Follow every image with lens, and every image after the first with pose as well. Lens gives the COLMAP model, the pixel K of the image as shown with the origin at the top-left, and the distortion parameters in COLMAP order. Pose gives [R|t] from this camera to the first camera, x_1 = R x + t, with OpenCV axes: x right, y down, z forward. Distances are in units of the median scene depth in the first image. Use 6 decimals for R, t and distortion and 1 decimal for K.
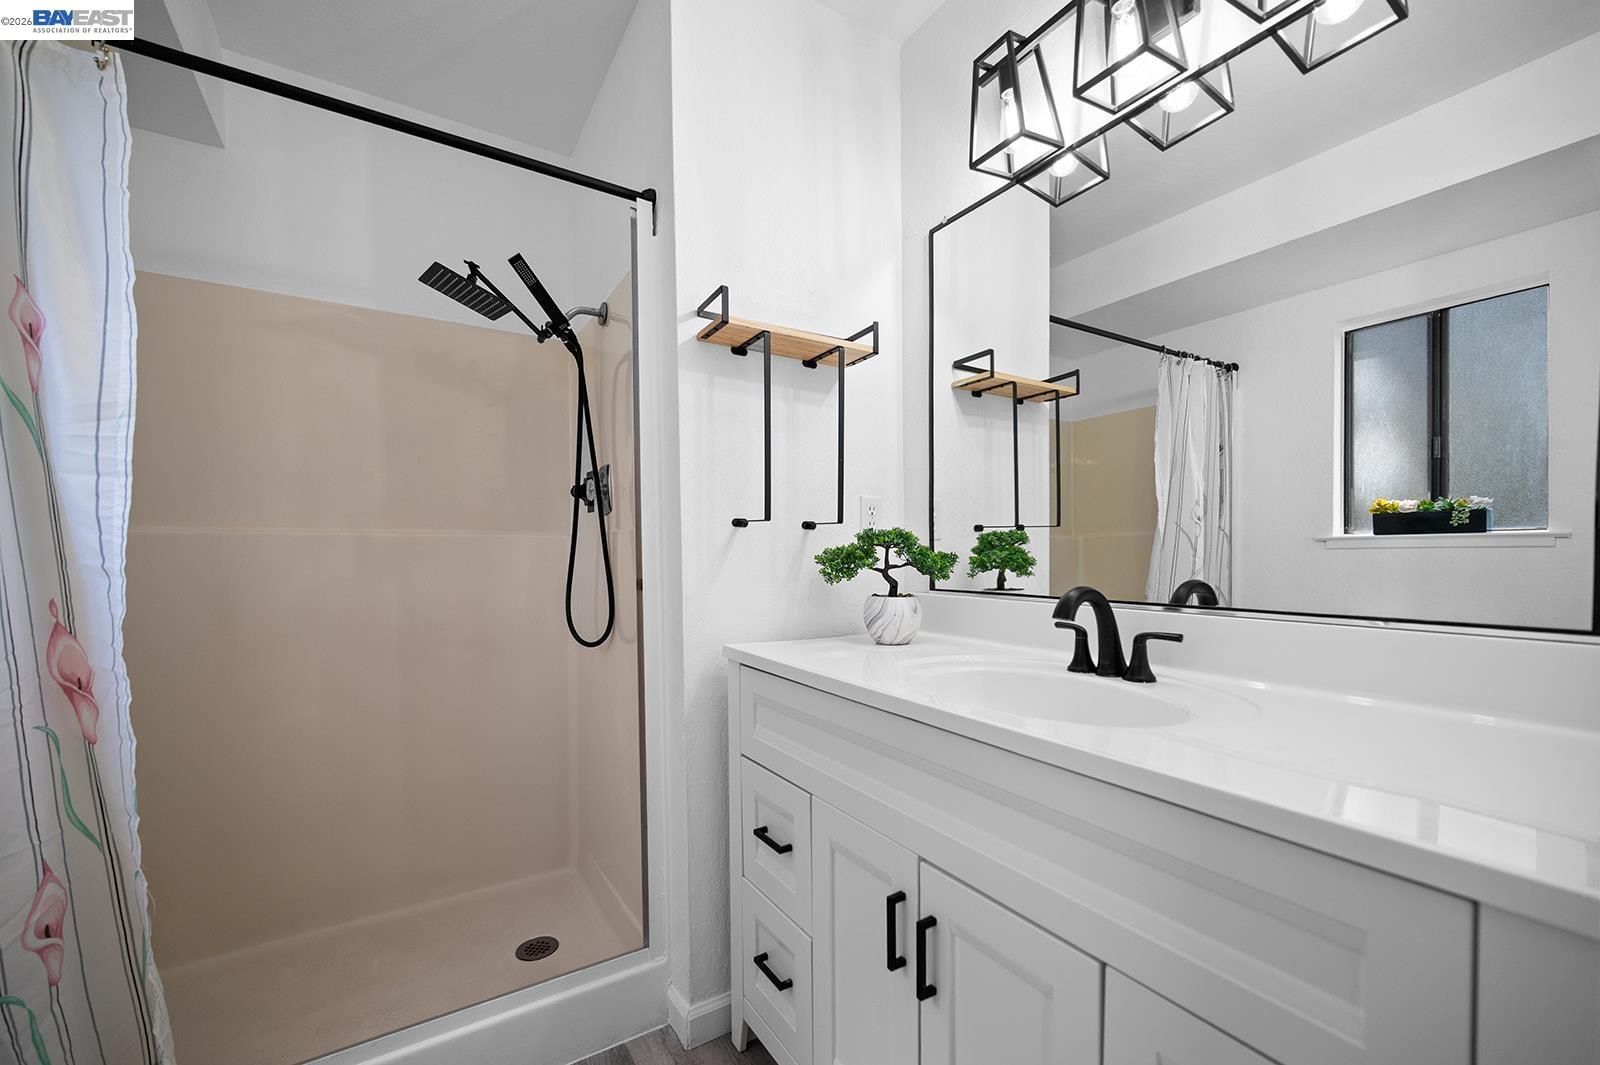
lens RADIAL K [[646.9, 0, 800.9], [0, 646.9, 565.2], [0, 0, 1]] dist [-0.001892, -0.000207]
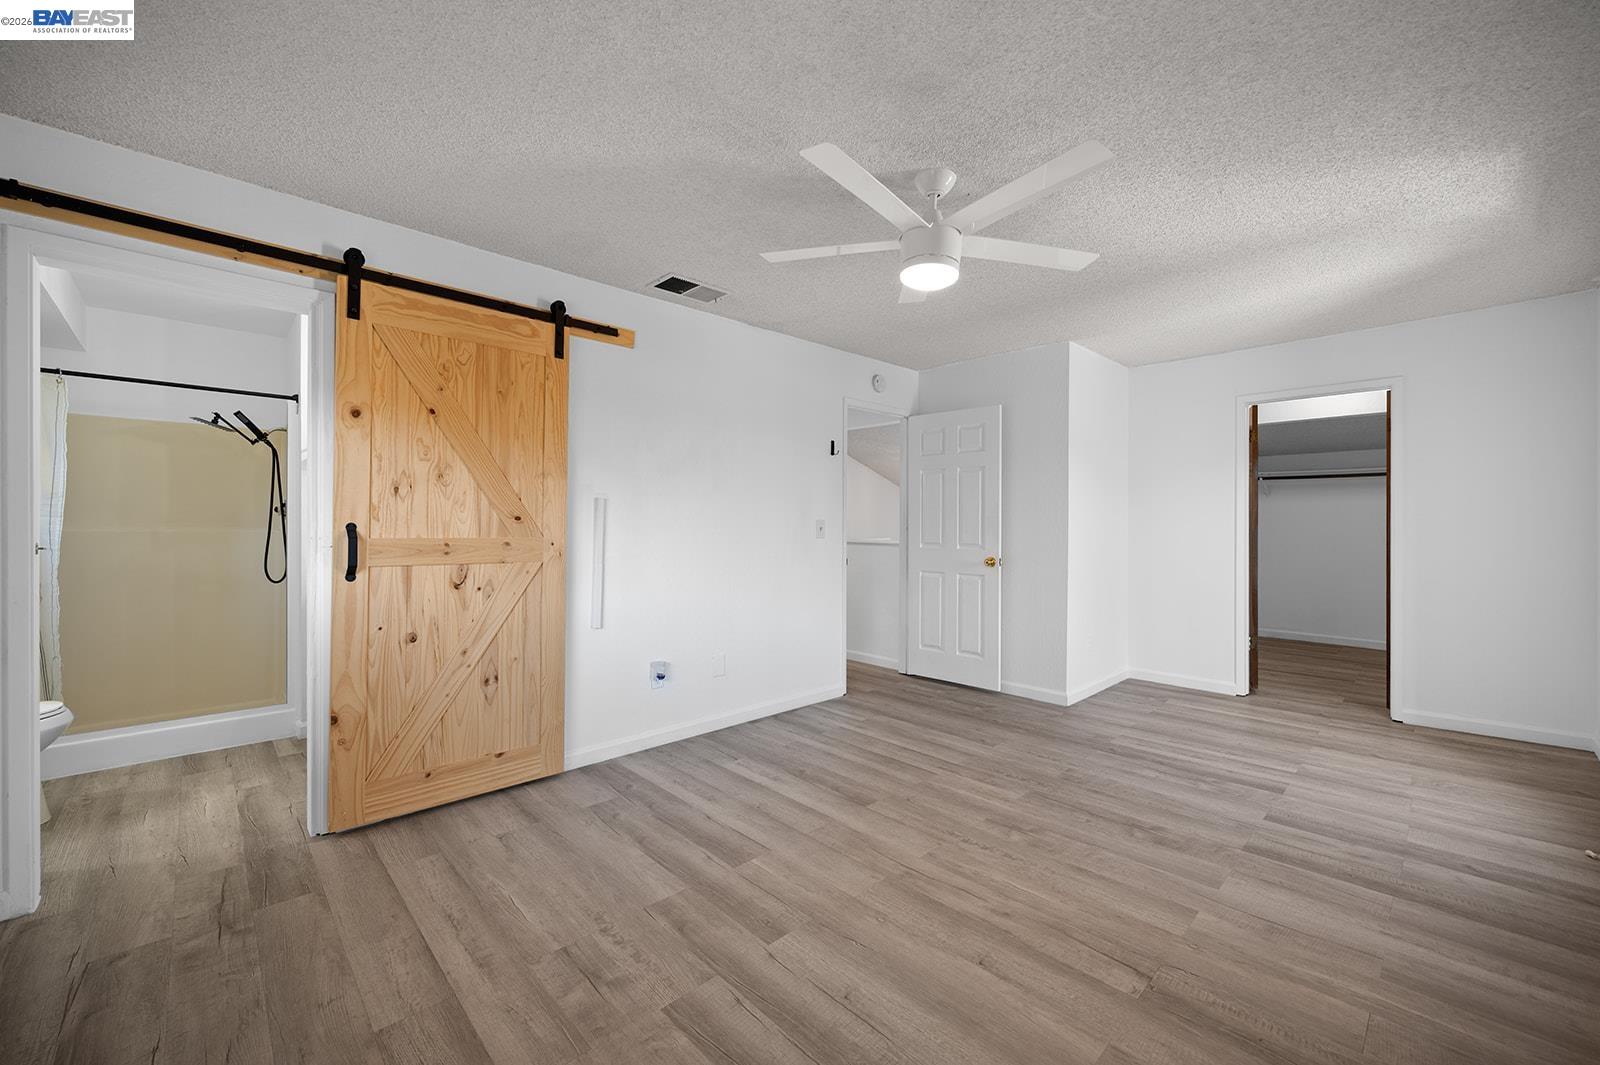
lens RADIAL K [[634.8, 0, 799.1], [0, 634.8, 527.4], [0, 0, 1]] dist [-0.002451, -0.000165]
pose [[0.980846, 0.012622, 0.194374, 1.082600], [-0.008171, 0.999686, -0.023687, -0.031730], [-0.194612, 0.021645, 0.980641, -1.582005]]
